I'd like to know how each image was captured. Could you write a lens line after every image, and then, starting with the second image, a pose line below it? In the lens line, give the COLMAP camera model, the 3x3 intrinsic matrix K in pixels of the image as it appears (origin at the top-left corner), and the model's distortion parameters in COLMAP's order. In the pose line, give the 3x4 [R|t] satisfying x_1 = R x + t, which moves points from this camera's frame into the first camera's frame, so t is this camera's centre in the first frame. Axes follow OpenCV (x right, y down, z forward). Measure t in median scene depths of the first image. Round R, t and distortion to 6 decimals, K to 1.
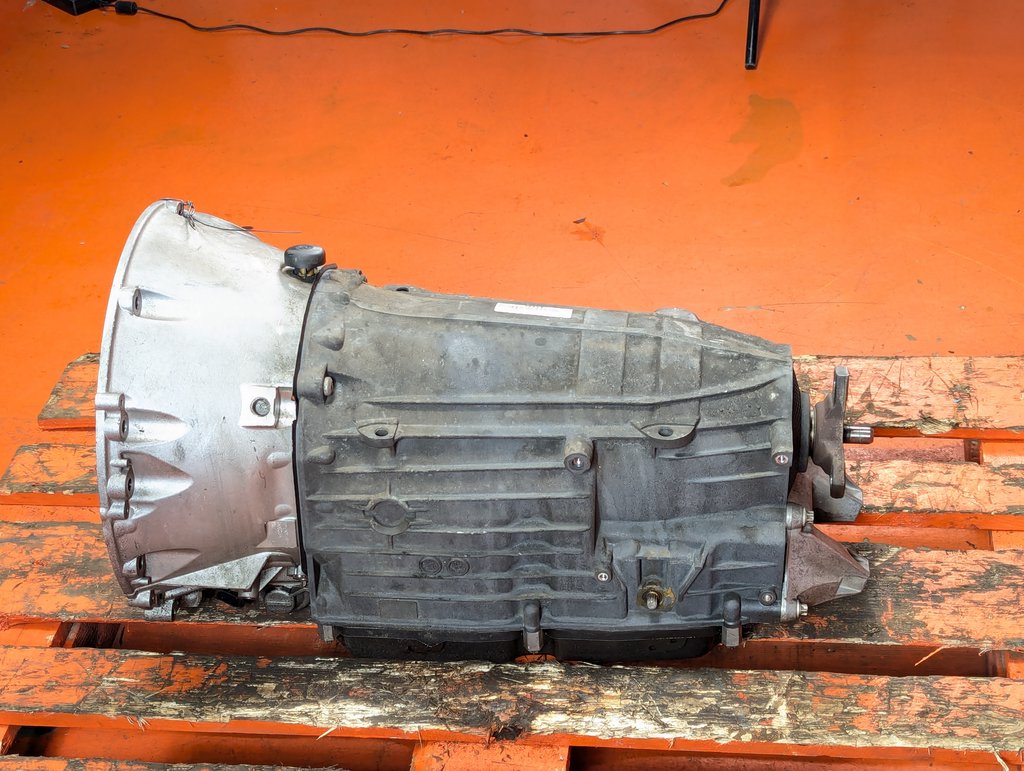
lens RADIAL K [[1812.2, 0, 458.5], [0, 1812.2, 386.6], [0, 0, 1]] dist [0.219776, -0.961400]
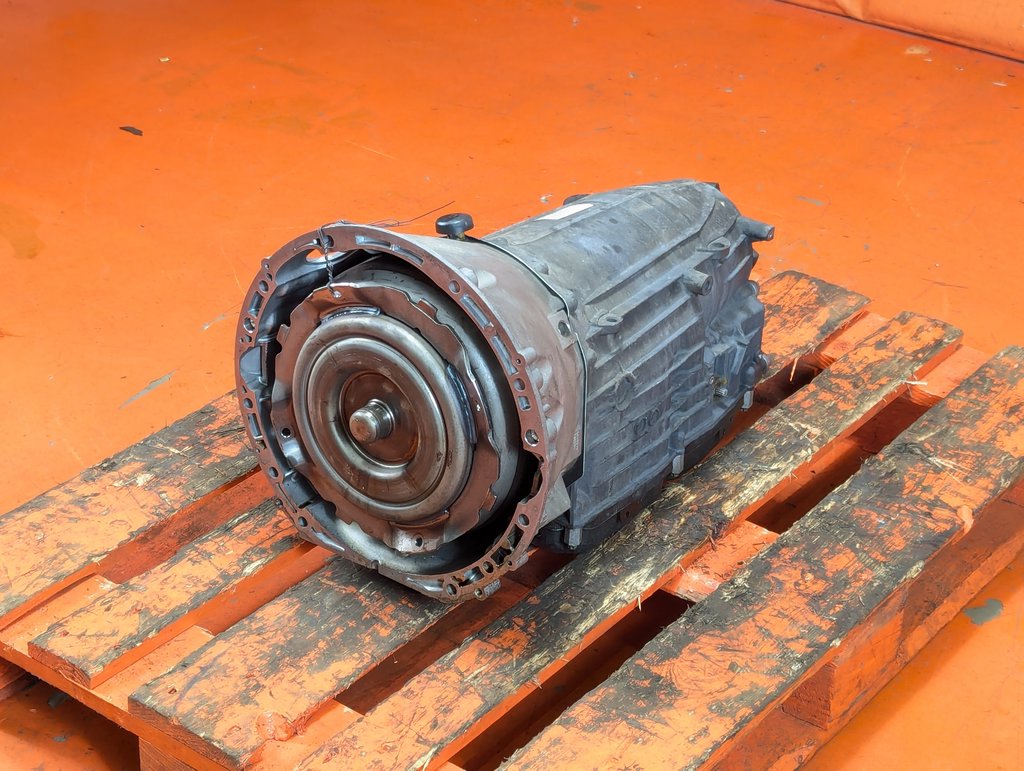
lens RADIAL K [[2155.3, 0, 462.4], [0, 2155.3, 335.6], [0, 0, 1]] dist [0.325323, -1.998795]
pose [[0.488071, -0.318206, 0.812731, -1.161233], [0.435051, 0.895944, 0.089524, -0.125375], [-0.756649, 0.309885, 0.575720, 0.262197]]
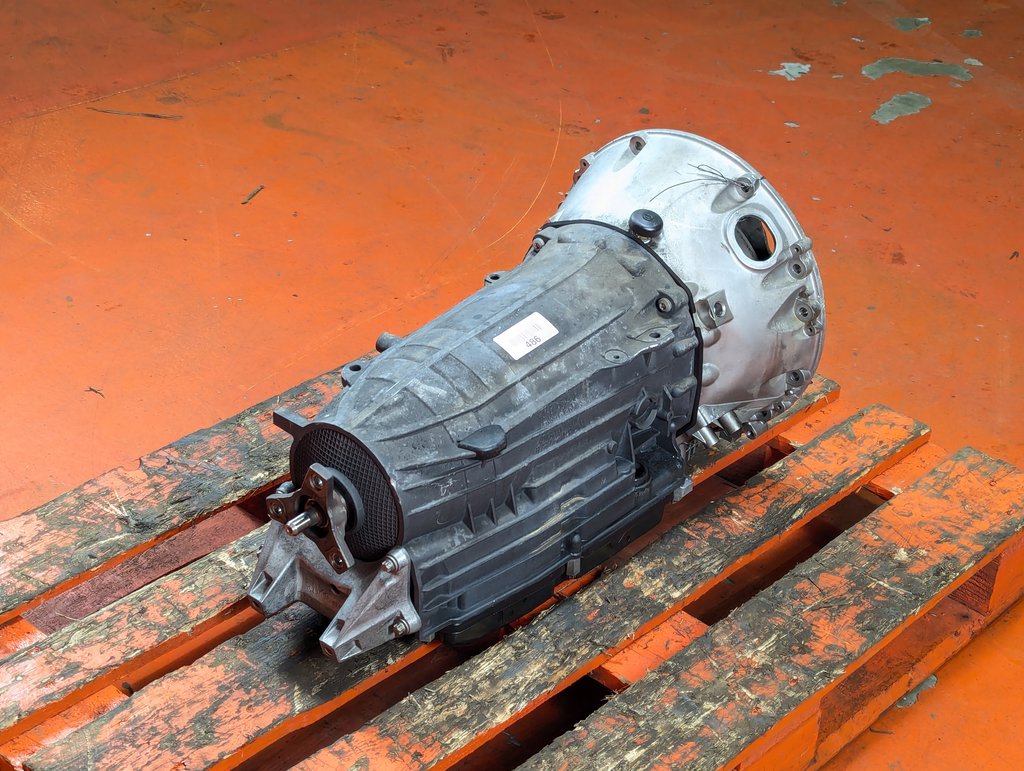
lens RADIAL K [[1864.7, 0, 535.5], [0, 1864.7, 382.6], [0, 0, 1]] dist [0.277529, -1.428235]
pose [[-0.540728, 0.472825, -0.695737, 0.868421], [-0.503015, 0.481171, 0.717949, -0.873227], [0.674233, 0.738181, -0.022345, 1.050827]]
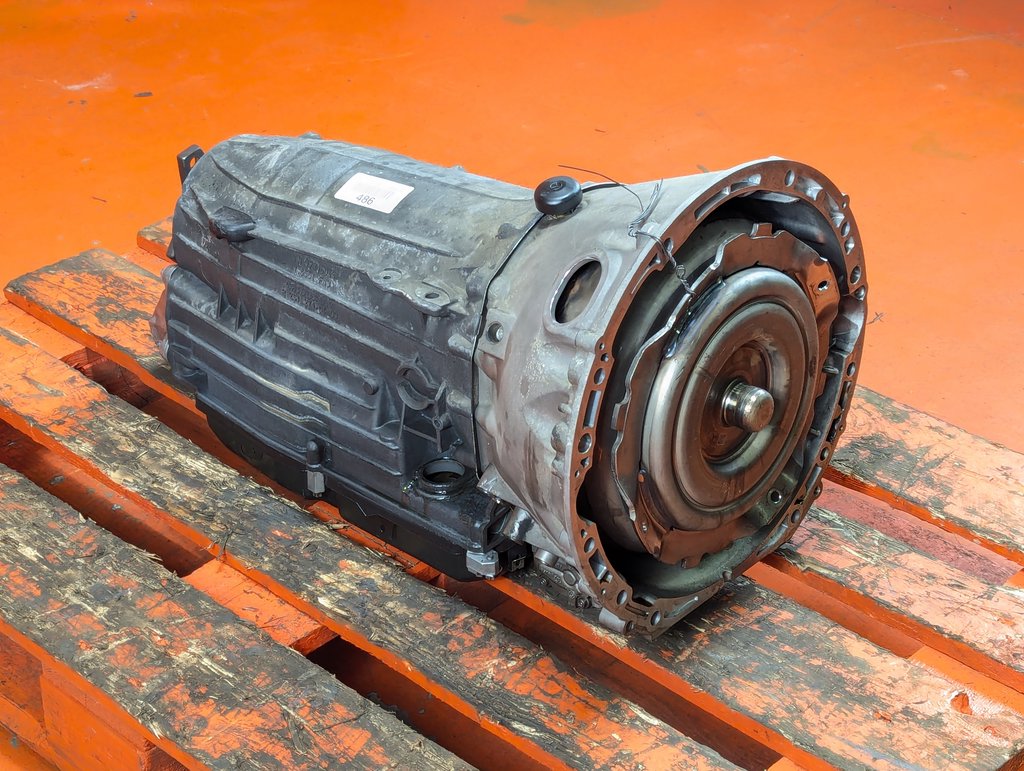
lens RADIAL K [[2075.5, 0, 512.0], [0, 2075.5, 415.7], [0, 0, 1]] dist [0.271307, -1.559657]
pose [[-0.816425, -0.220414, 0.533730, -0.615516], [0.391438, 0.468270, 0.792149, -0.811268], [-0.424530, 0.855653, -0.296029, 1.385143]]
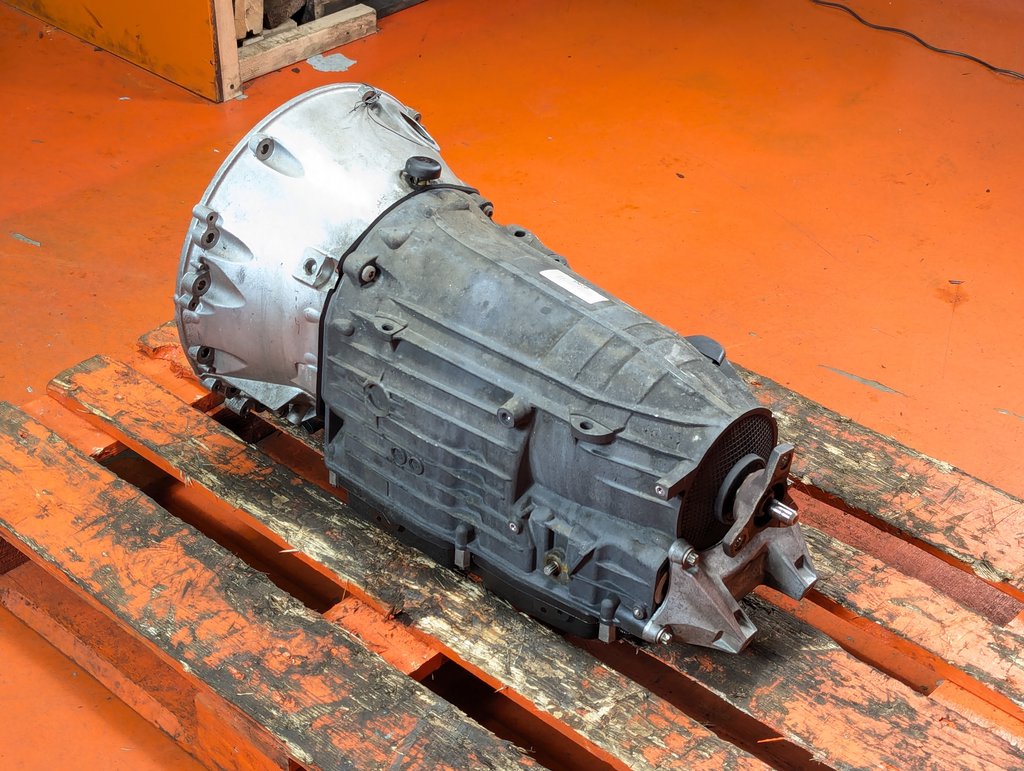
lens RADIAL K [[1799.5, 0, 503.8], [0, 1799.5, 389.0], [0, 0, 1]] dist [0.232745, -1.067149]
pose [[0.818142, 0.399752, -0.413330, 0.482912], [-0.386025, 0.914591, 0.120452, -0.100359], [0.426179, 0.061009, 0.902579, -0.001755]]
